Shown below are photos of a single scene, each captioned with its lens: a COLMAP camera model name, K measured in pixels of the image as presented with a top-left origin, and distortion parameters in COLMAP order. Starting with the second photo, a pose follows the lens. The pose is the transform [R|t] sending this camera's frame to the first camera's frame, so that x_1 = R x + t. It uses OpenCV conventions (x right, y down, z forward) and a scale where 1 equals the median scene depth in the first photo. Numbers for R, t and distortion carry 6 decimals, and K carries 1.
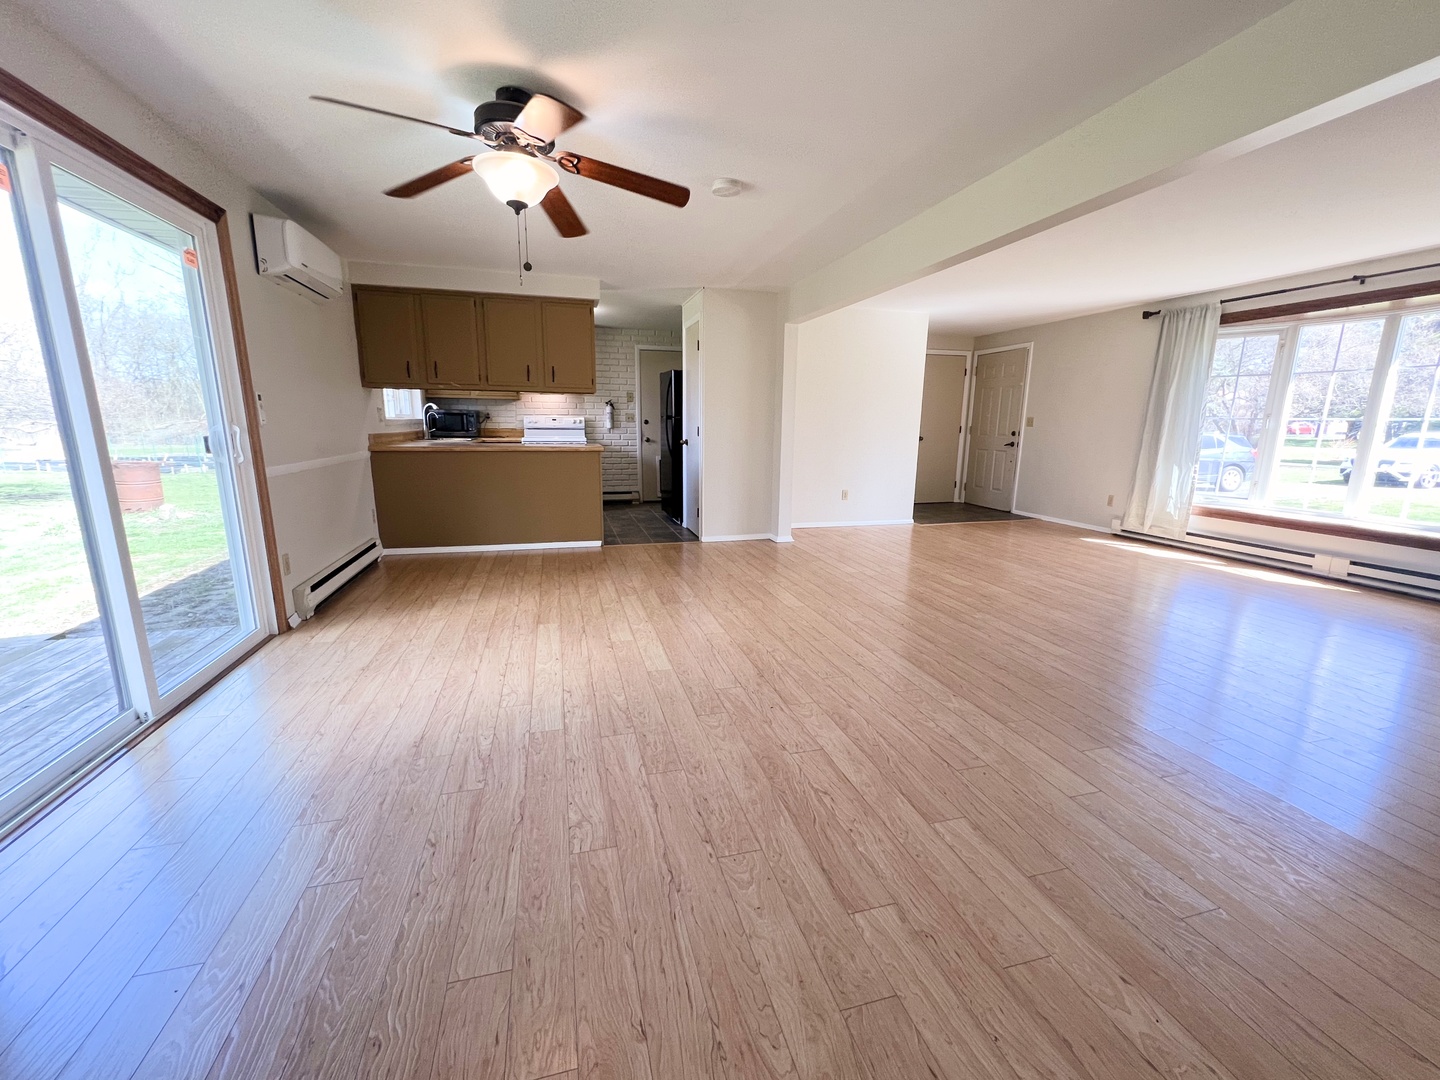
lens RADIAL K [[575.3, 0, 720.0], [0, 575.3, 540.0], [0, 0, 1]] dist [-0.000395, -0.000146]
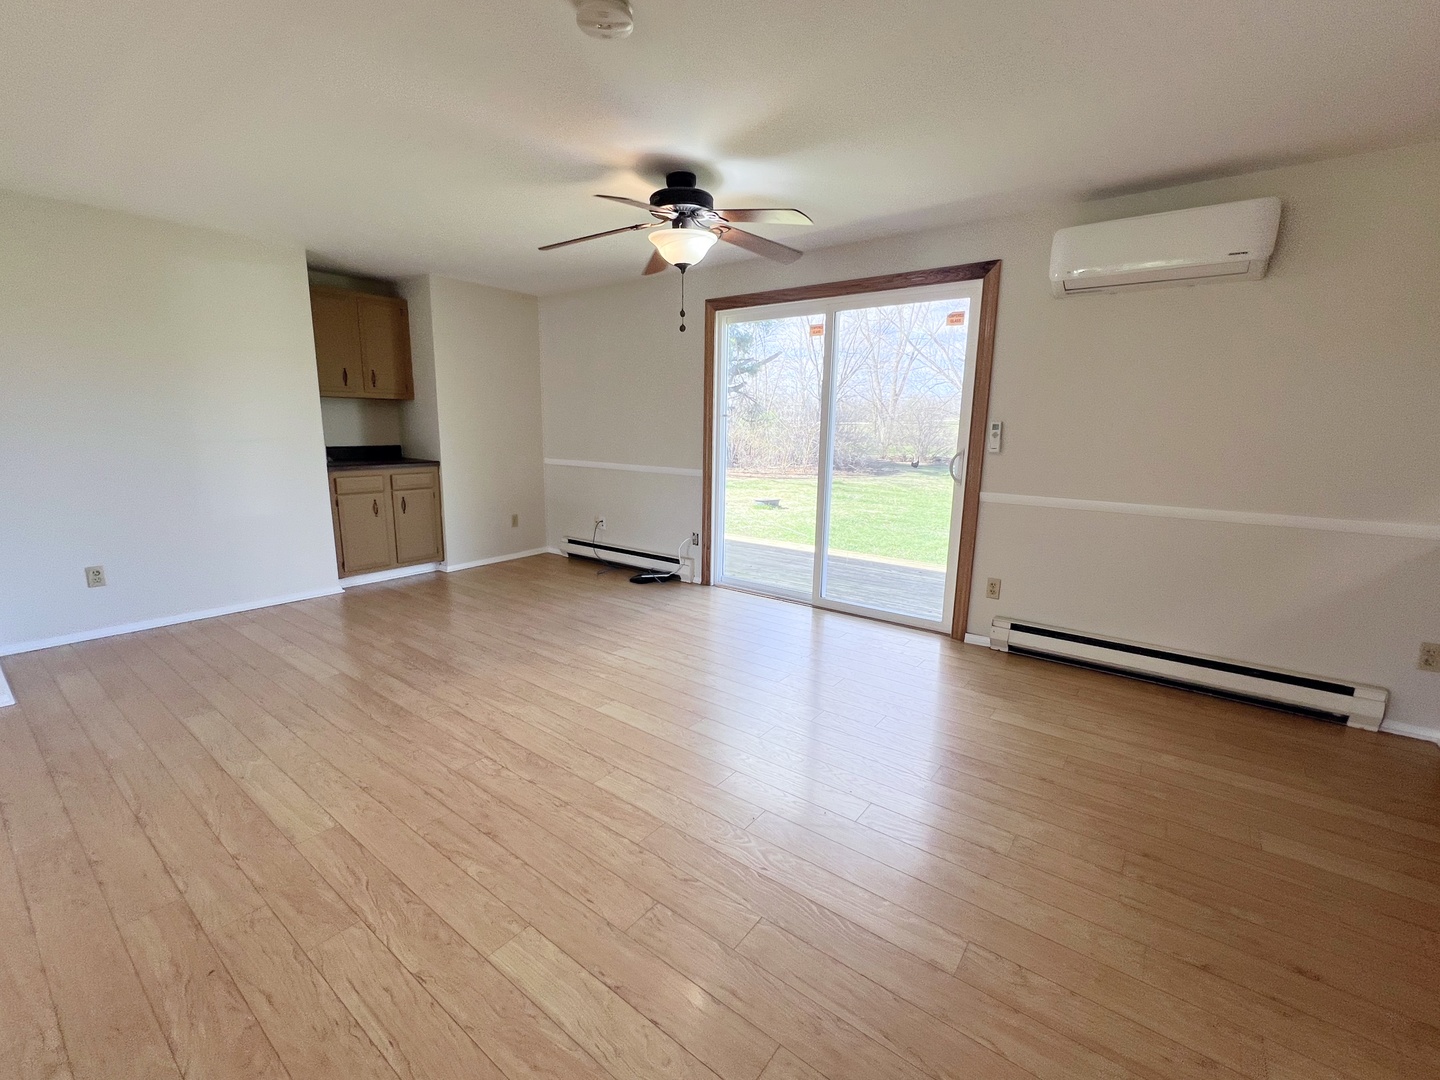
lens RADIAL K [[615.2, 0, 720.0], [0, 615.2, 540.0], [0, 0, 1]] dist [0.000663, 0.000061]
pose [[-0.791106, 0.095767, -0.604136, 0.279047], [-0.143878, 0.930823, 0.335959, -0.331478], [0.594517, 0.352700, -0.722601, 1.457594]]
